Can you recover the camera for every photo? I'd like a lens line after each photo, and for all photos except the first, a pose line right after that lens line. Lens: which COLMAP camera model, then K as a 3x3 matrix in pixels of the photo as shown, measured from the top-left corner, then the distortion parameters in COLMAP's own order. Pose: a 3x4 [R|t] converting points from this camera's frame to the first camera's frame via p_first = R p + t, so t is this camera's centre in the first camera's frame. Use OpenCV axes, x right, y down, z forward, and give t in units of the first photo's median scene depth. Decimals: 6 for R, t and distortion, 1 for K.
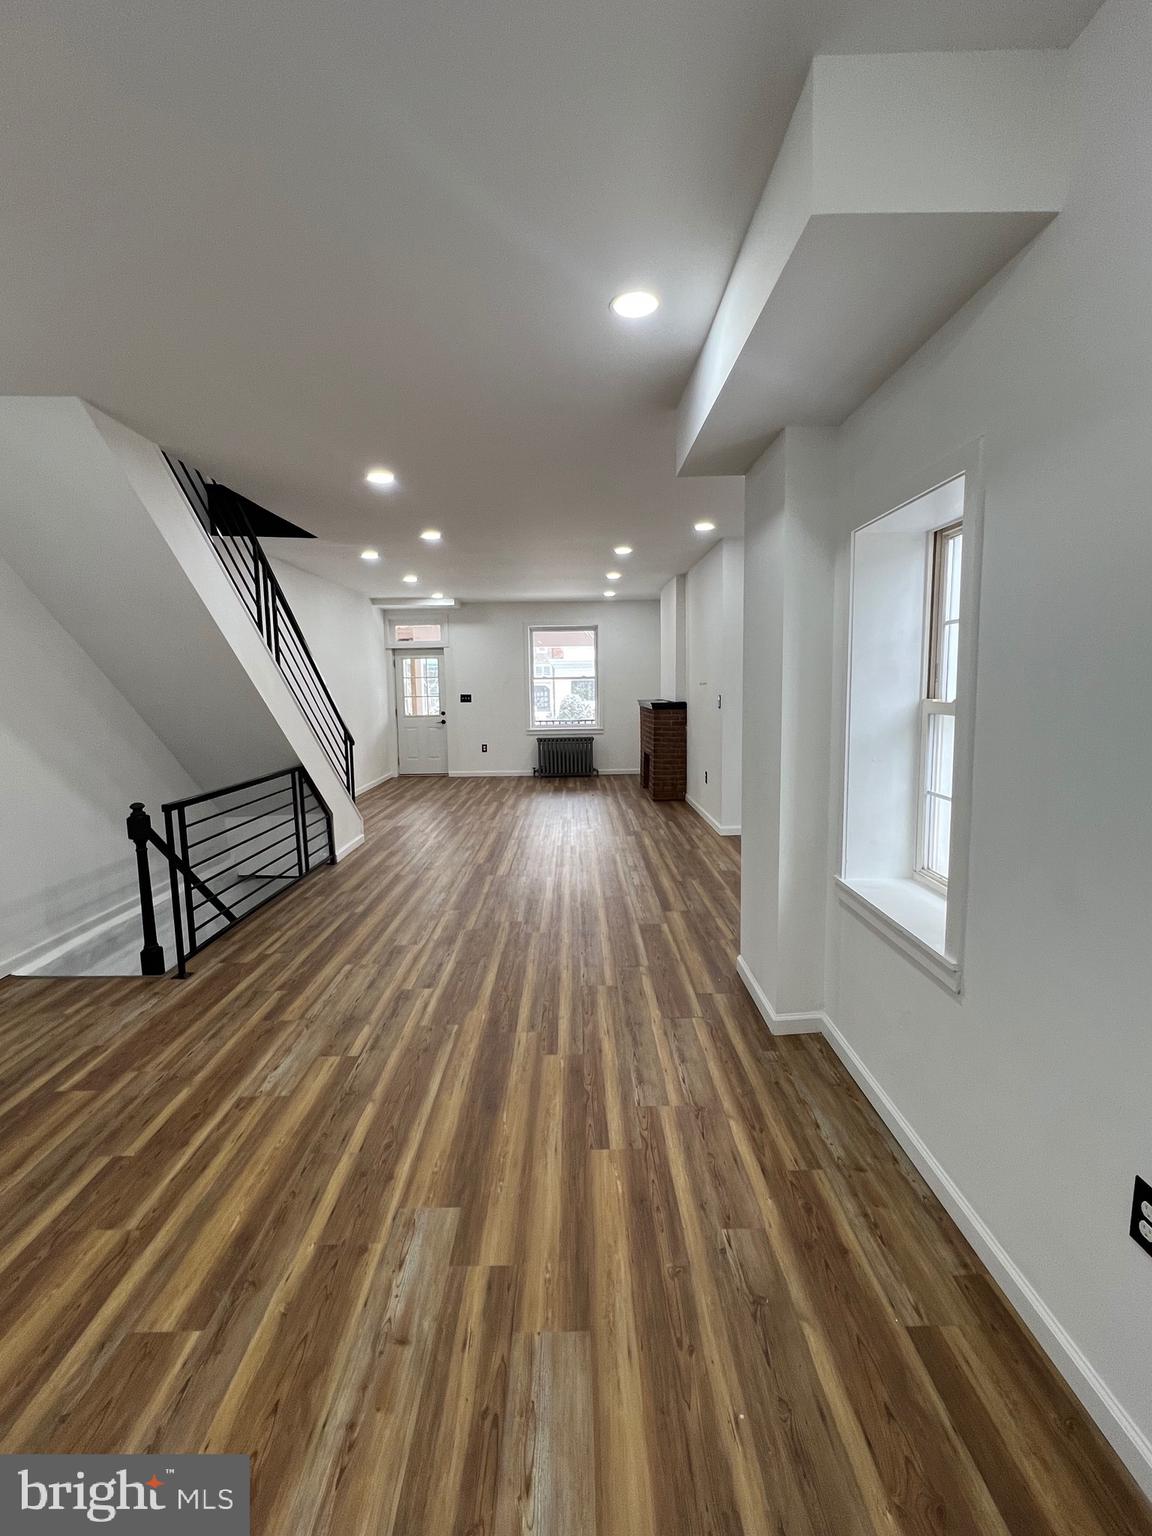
lens RADIAL K [[701.7, 0, 566.5], [0, 701.7, 766.0], [0, 0, 1]] dist [-0.001467, 0.000267]
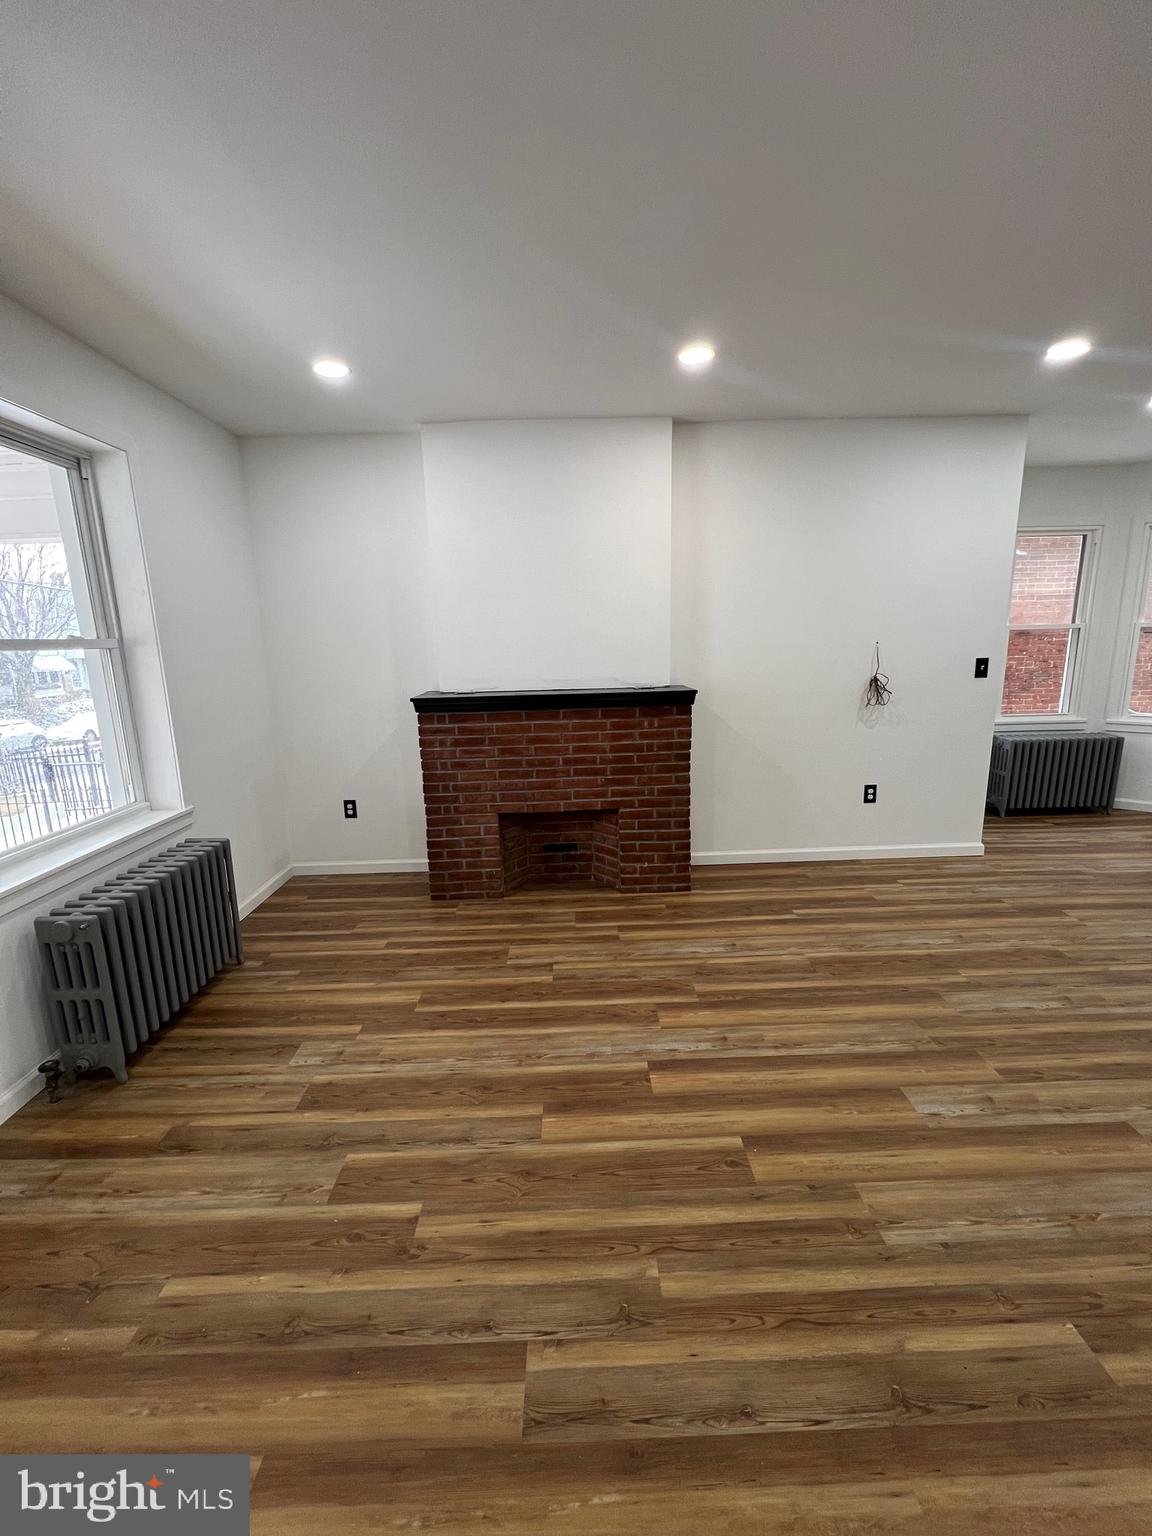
lens RADIAL K [[613.6, 0, 575.8], [0, 613.6, 759.1], [0, 0, 1]] dist [0.003490, -0.000588]
pose [[-0.028833, -0.176274, 0.983919, -0.509529], [0.140663, 0.973818, 0.178587, -0.230273], [-0.989638, 0.143550, -0.003283, 1.925209]]
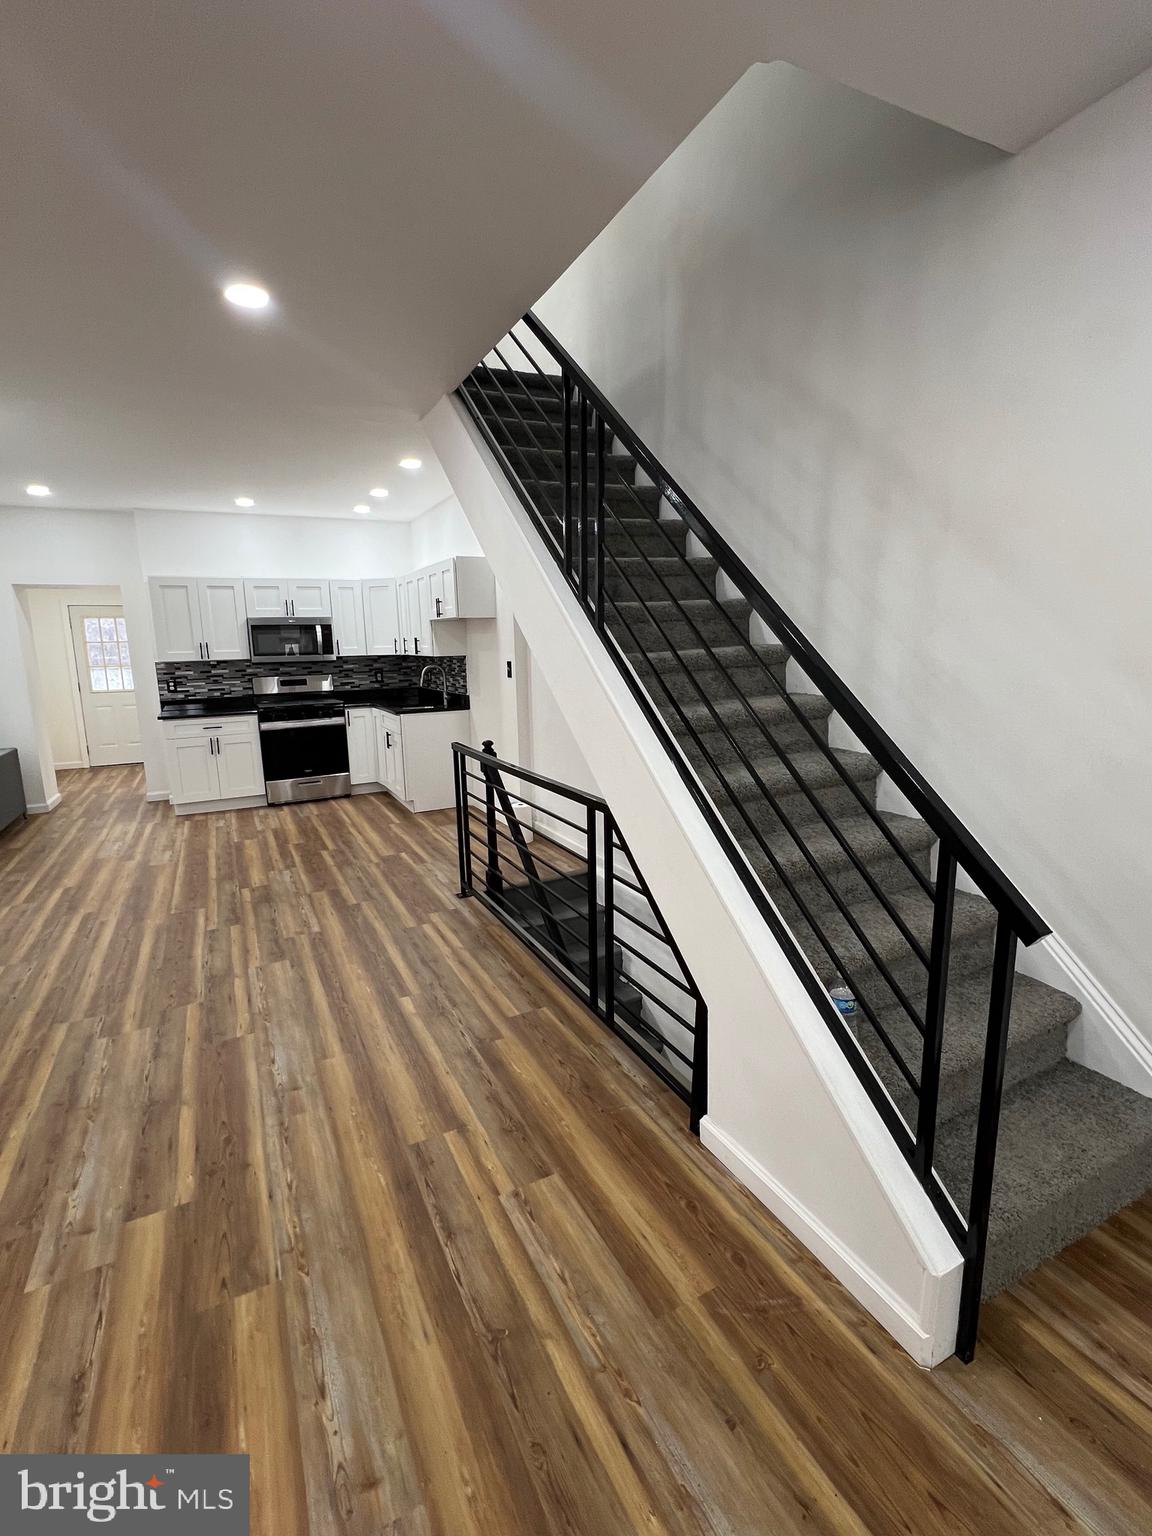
lens RADIAL K [[701.7, 0, 580.3], [0, 701.7, 763.7], [0, 0, 1]] dist [-0.001467, 0.000267]
pose [[-0.883307, 0.117081, -0.453940, -0.170834], [-0.018841, 0.958662, 0.283922, -0.176606], [0.468417, 0.259343, -0.844587, 1.521434]]
